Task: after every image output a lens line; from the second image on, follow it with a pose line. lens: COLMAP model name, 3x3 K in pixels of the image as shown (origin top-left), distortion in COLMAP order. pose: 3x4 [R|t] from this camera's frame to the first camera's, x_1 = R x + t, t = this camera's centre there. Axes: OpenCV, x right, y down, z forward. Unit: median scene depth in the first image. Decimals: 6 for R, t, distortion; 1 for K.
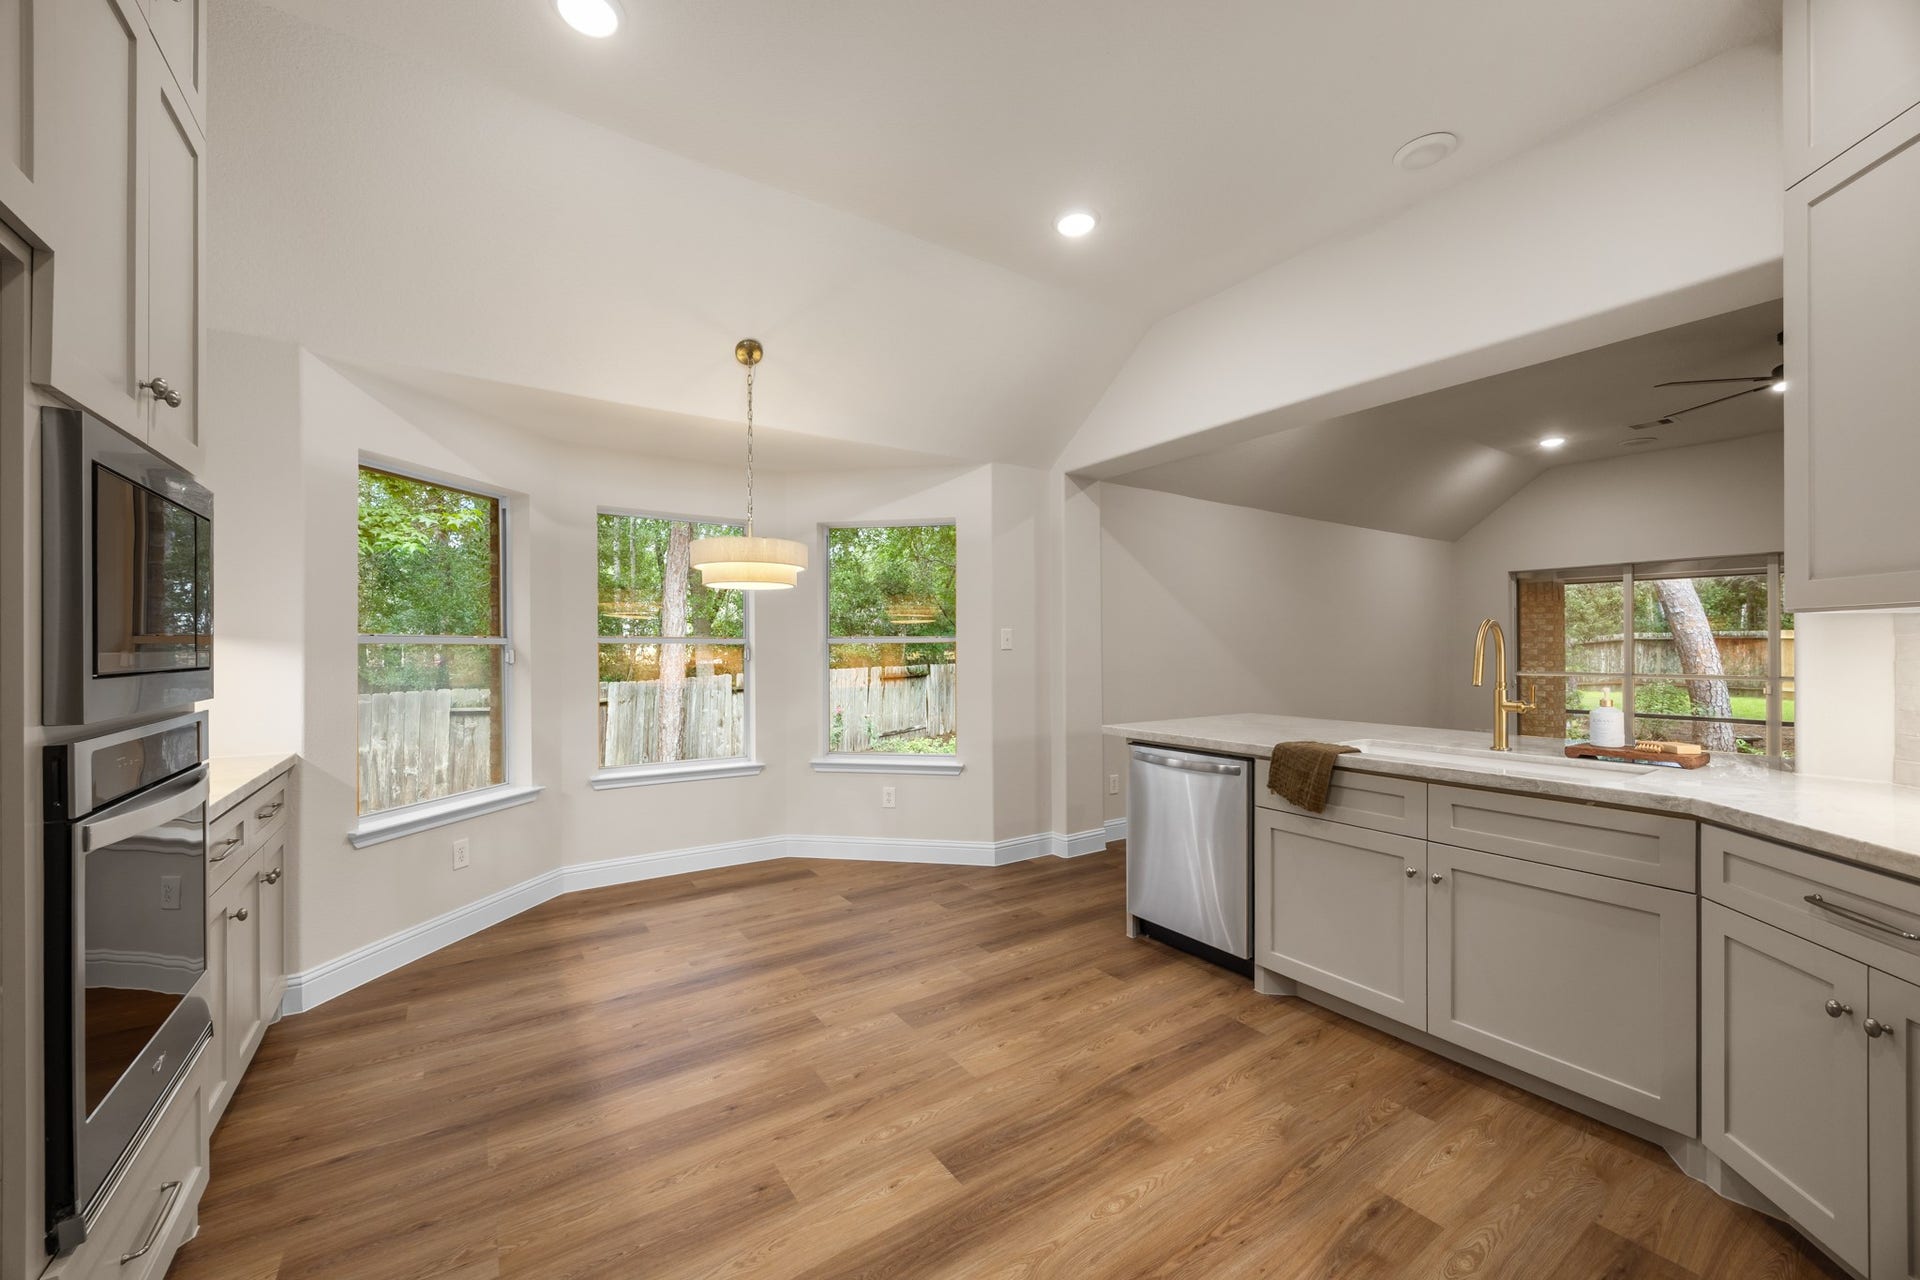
lens RADIAL K [[734.1, 0, 958.1], [0, 734.1, 650.8], [0, 0, 1]] dist [-0.002080, -0.000692]
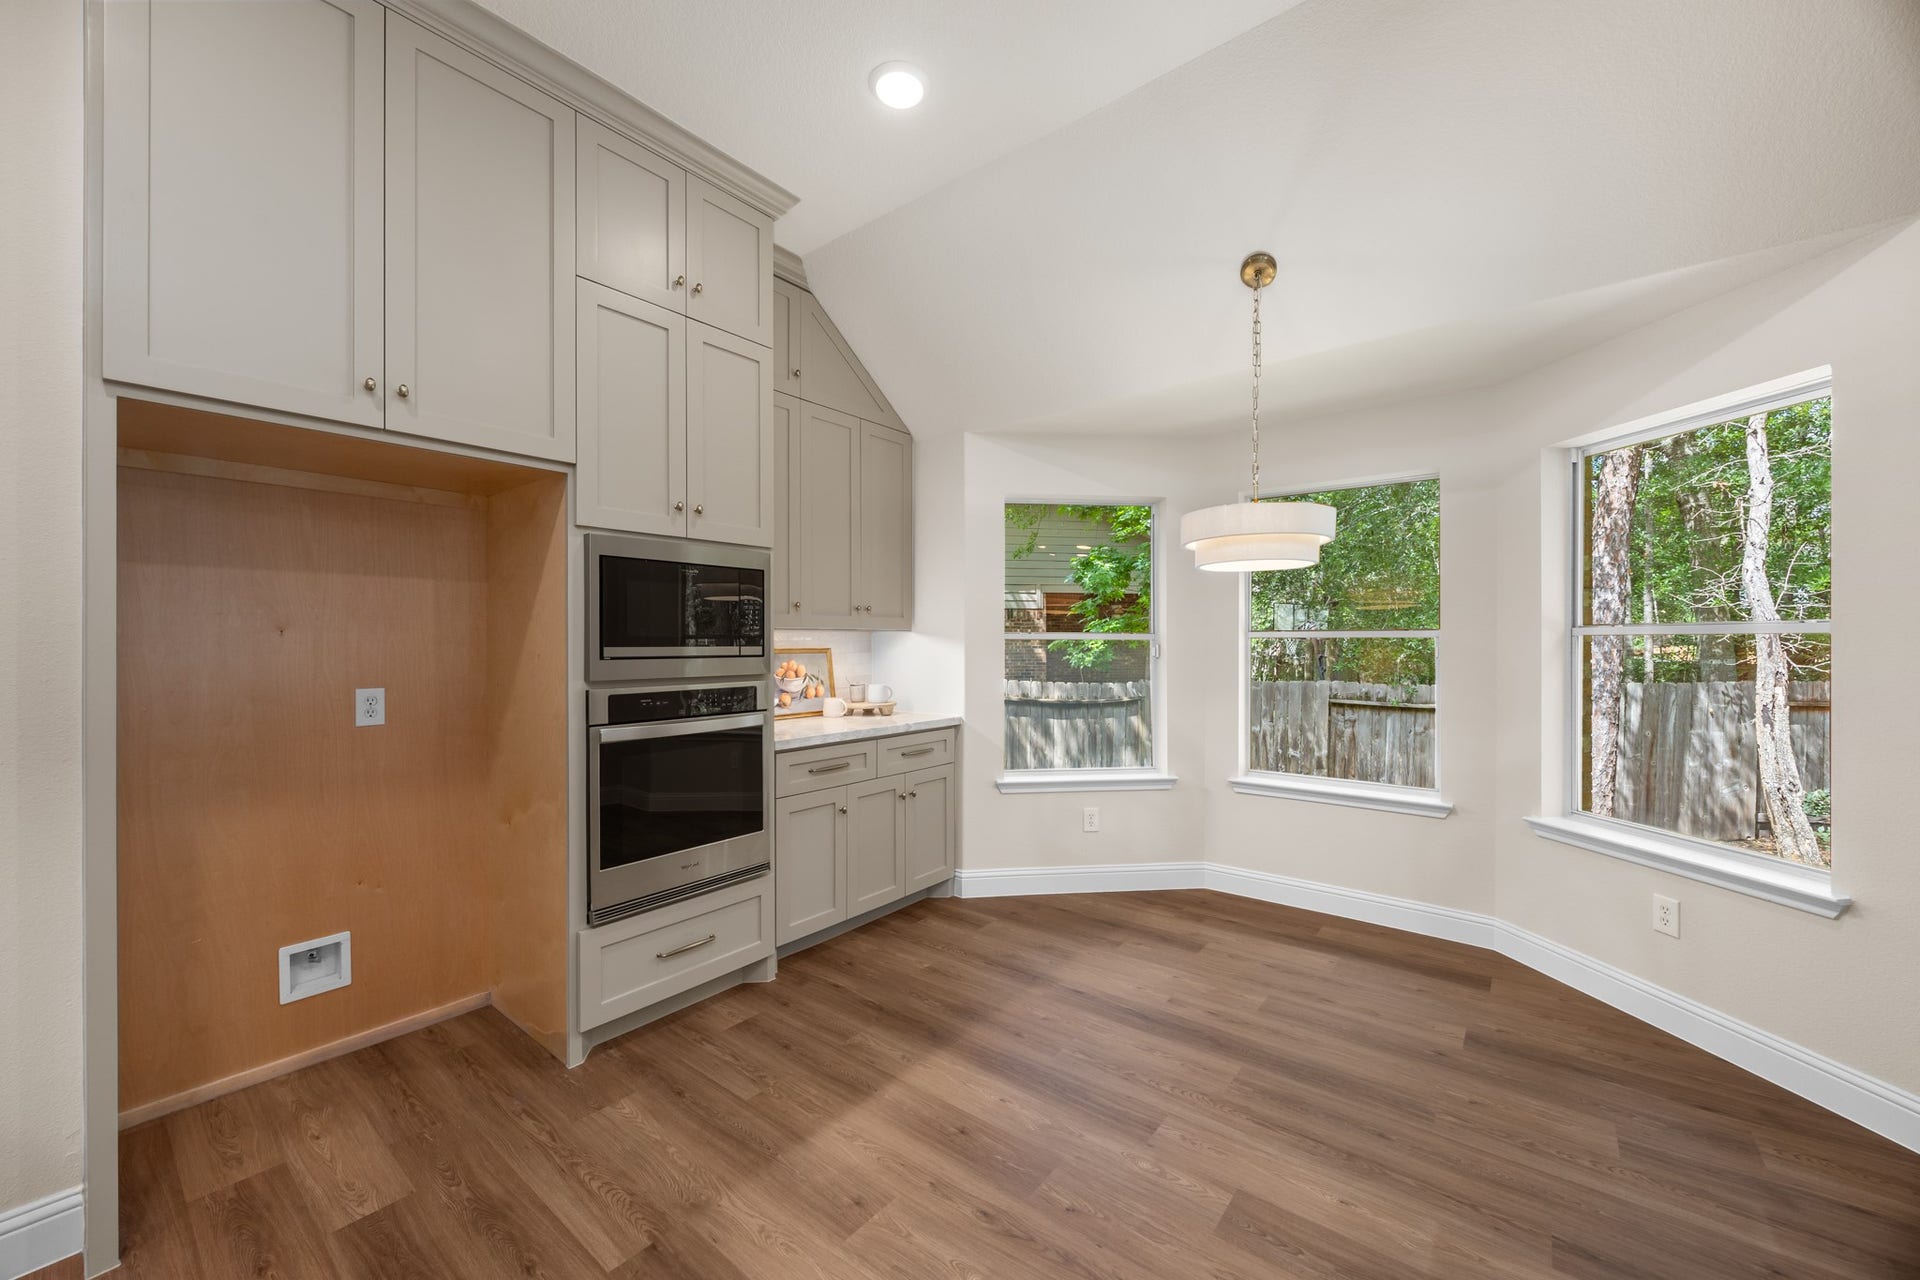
lens RADIAL K [[734.1, 0, 956.0], [0, 734.1, 651.2], [0, 0, 1]] dist [-0.002080, -0.000692]
pose [[0.289118, 0.011857, -0.957220, 0.372384], [-0.000962, 0.999926, 0.012096, -0.004595], [0.957293, -0.002577, 0.289108, 0.456727]]
